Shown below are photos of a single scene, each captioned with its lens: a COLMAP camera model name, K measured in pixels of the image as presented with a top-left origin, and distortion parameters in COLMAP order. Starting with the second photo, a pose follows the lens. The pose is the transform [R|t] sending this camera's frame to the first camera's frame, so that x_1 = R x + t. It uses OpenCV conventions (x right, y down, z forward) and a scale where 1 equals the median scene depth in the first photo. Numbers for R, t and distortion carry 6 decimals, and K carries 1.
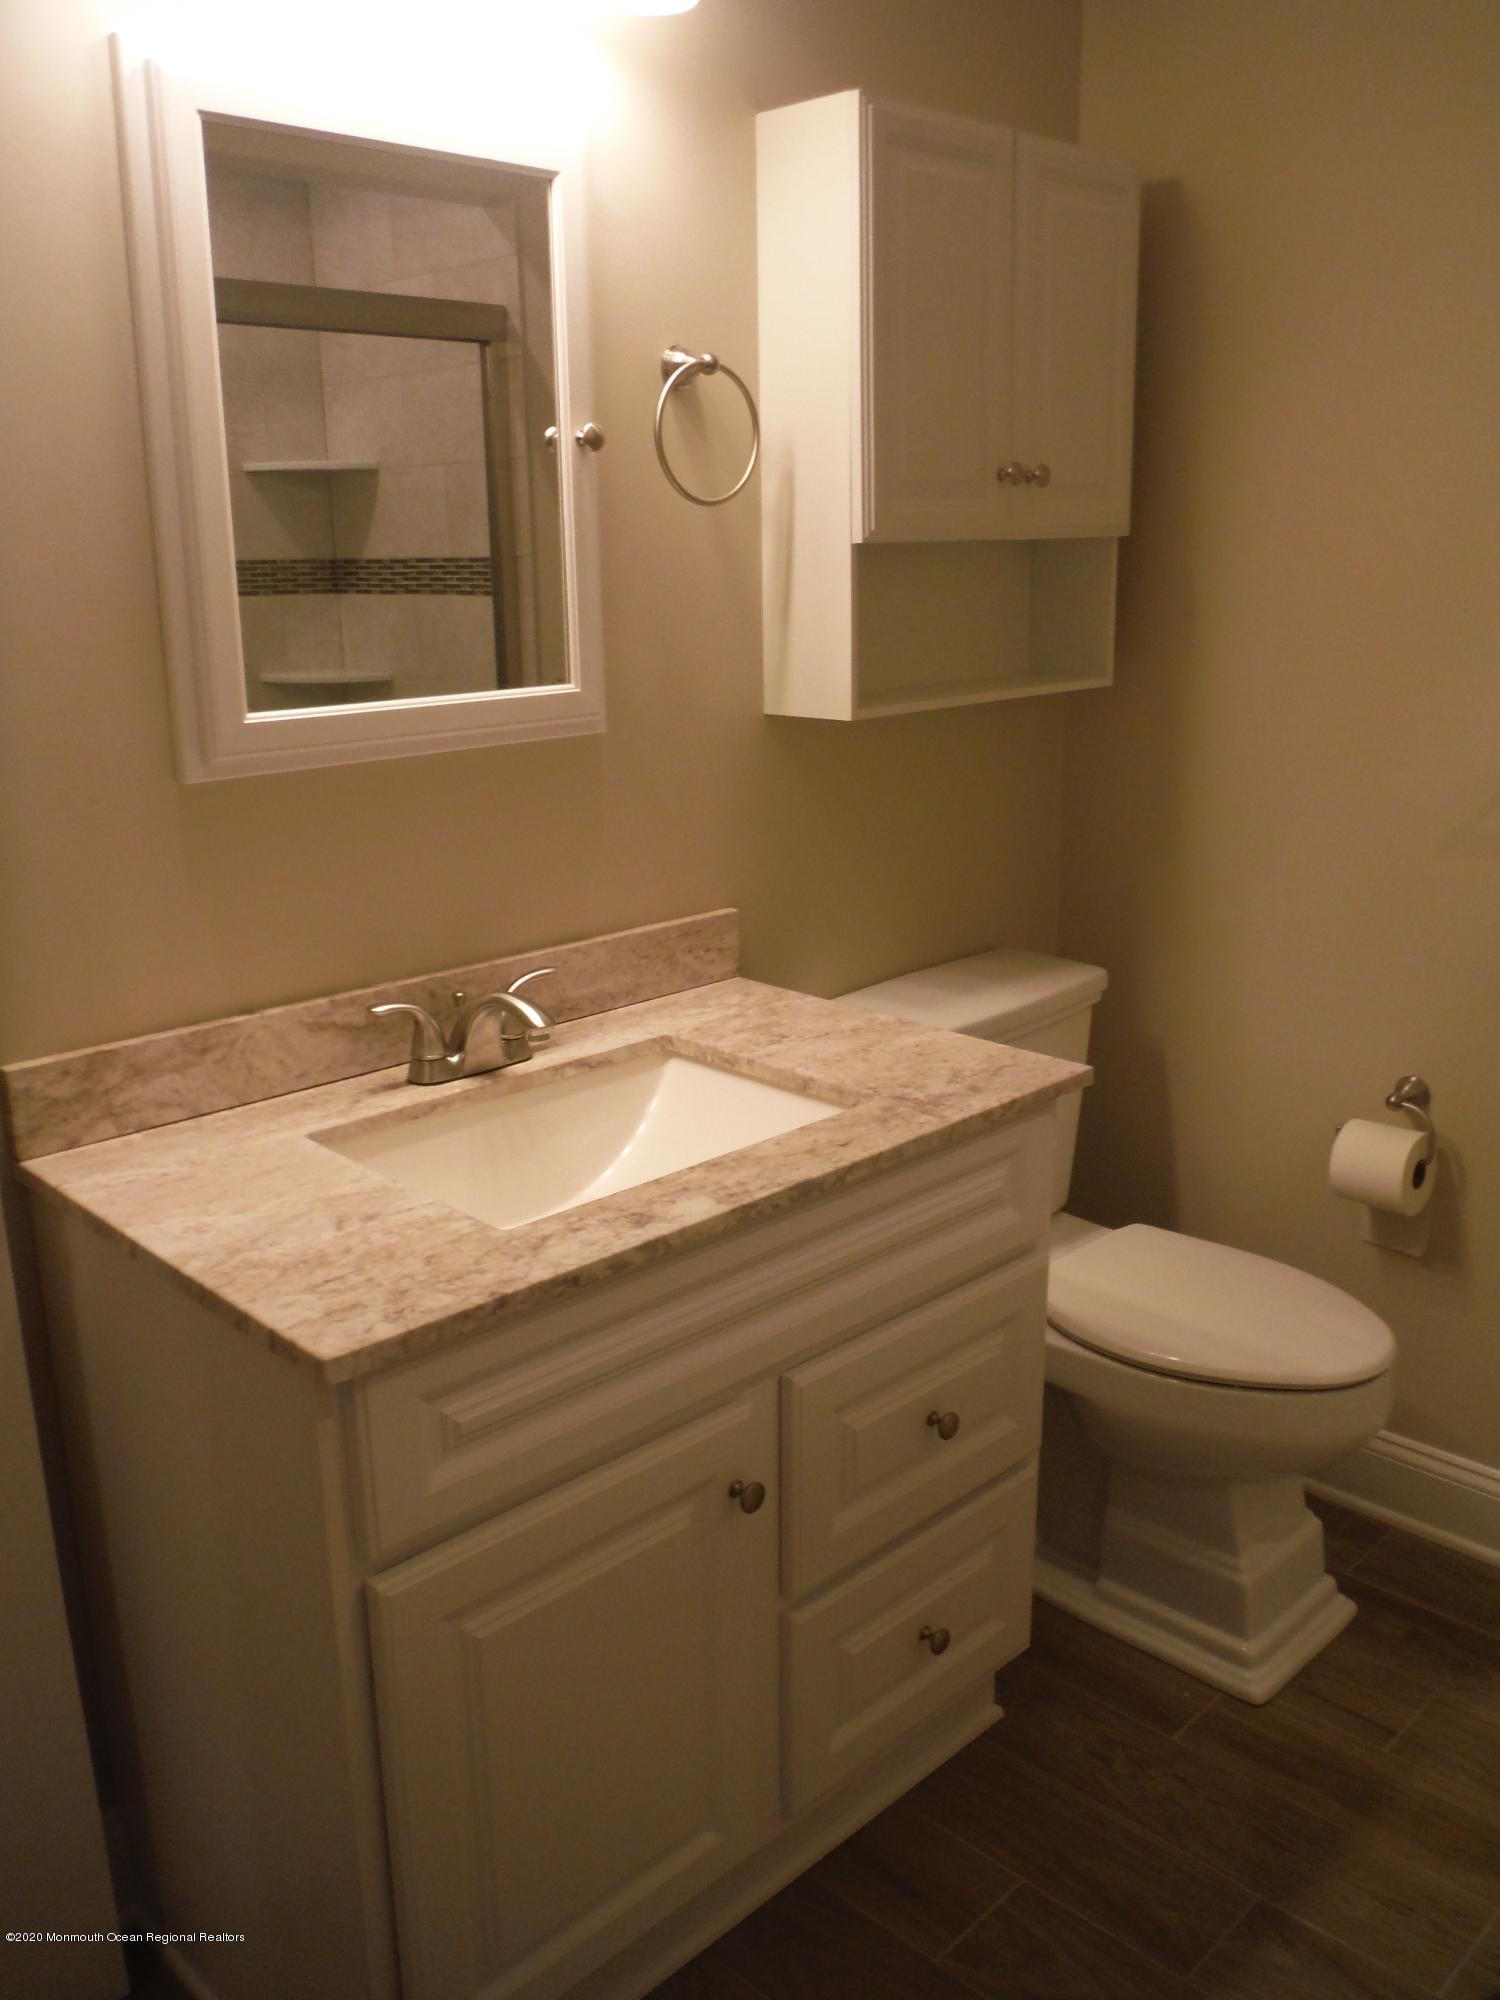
lens RADIAL K [[1661.4, 0, 750.1], [0, 1661.4, 1000.8], [0, 0, 1]] dist [-0.073025, -0.001268]
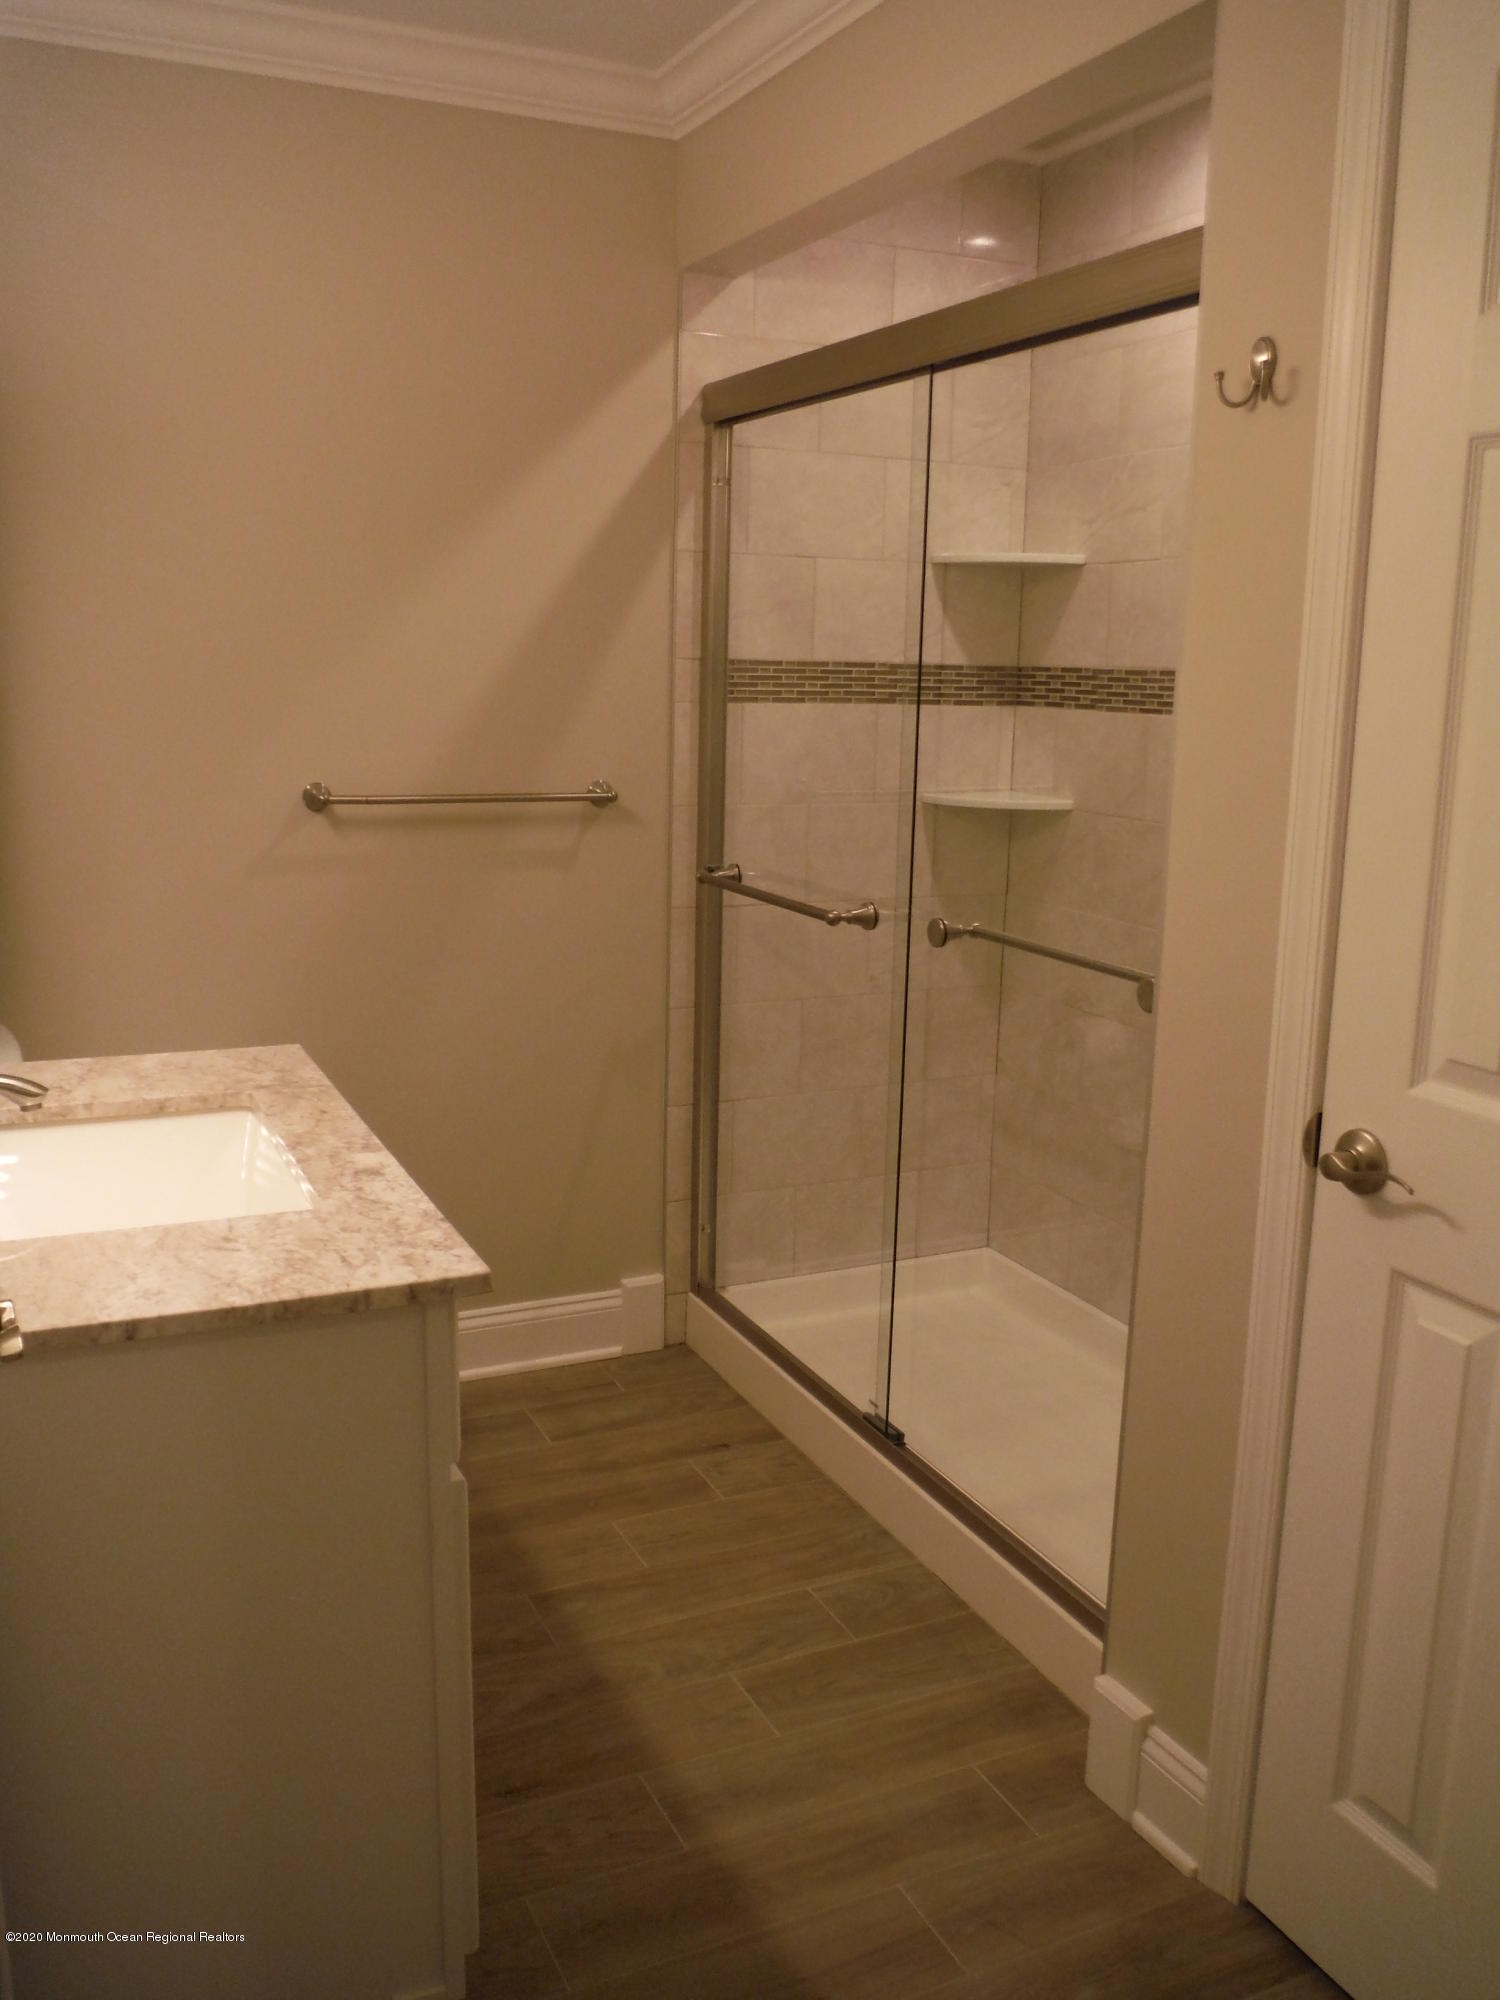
lens RADIAL K [[1661.4, 0, 748.4], [0, 1661.4, 999.7], [0, 0, 1]] dist [-0.073025, -0.001268]
pose [[0.334940, -0.167338, 0.927261, -1.093491], [0.221849, 0.970443, 0.094996, -0.047508], [-0.915750, 0.173894, 0.362164, 0.275041]]
